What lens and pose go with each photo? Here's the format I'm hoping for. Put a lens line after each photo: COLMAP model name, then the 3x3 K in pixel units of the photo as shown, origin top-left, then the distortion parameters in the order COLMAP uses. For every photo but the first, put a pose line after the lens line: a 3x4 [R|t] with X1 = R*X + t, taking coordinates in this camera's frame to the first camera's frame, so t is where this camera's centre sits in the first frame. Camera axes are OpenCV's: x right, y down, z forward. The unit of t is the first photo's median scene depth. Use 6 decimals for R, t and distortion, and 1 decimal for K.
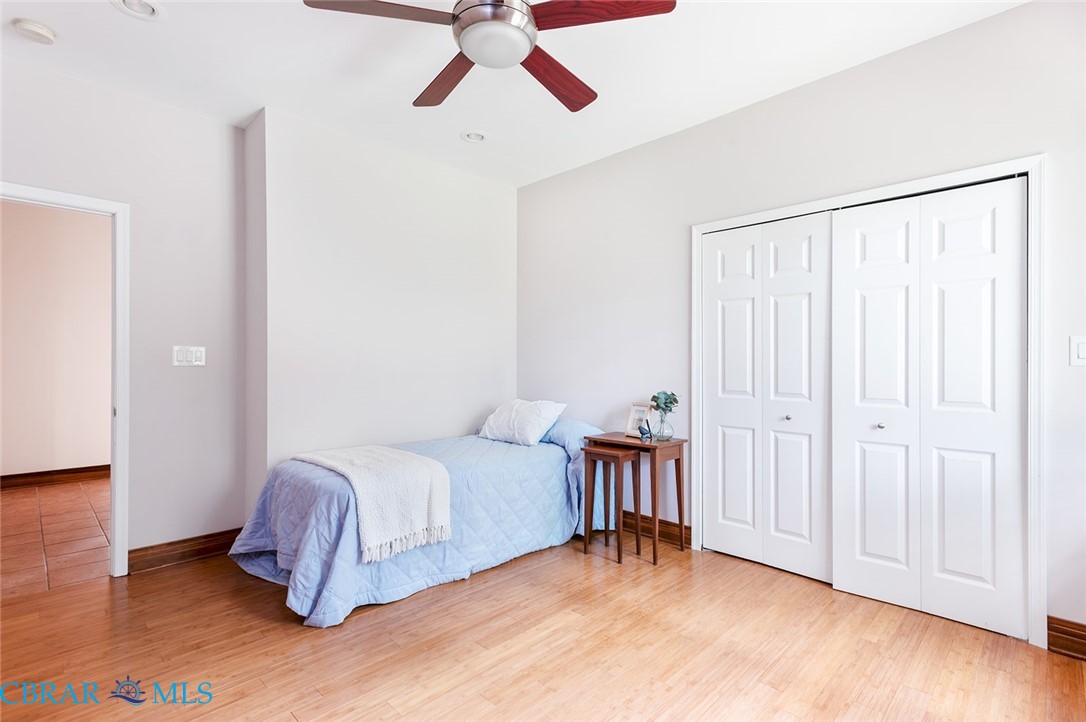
lens RADIAL K [[519.3, 0, 543.0], [0, 519.3, 361.0], [0, 0, 1]] dist [0.012983, -0.000425]
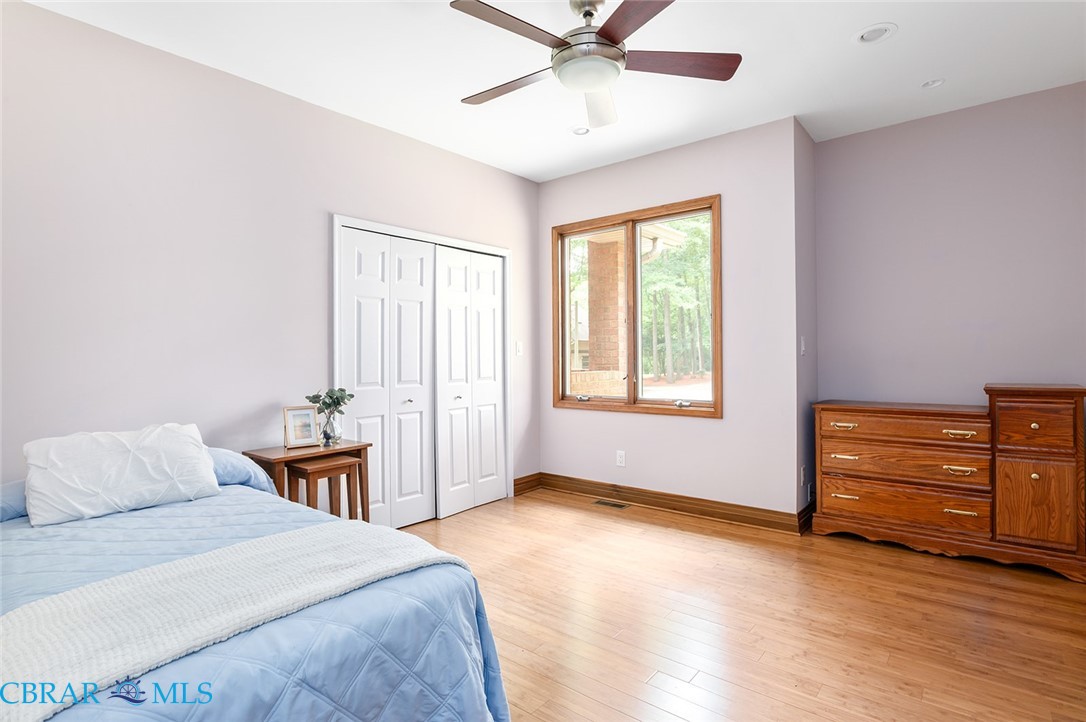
lens RADIAL K [[542.1, 0, 544.0], [0, 542.1, 356.5], [0, 0, 1]] dist [-0.011442, 0.000253]
pose [[-0.089514, -0.011889, 0.995915, -0.885988], [-0.002079, 0.999929, 0.011750, -0.012022], [-0.995983, -0.001019, -0.089533, 0.843633]]
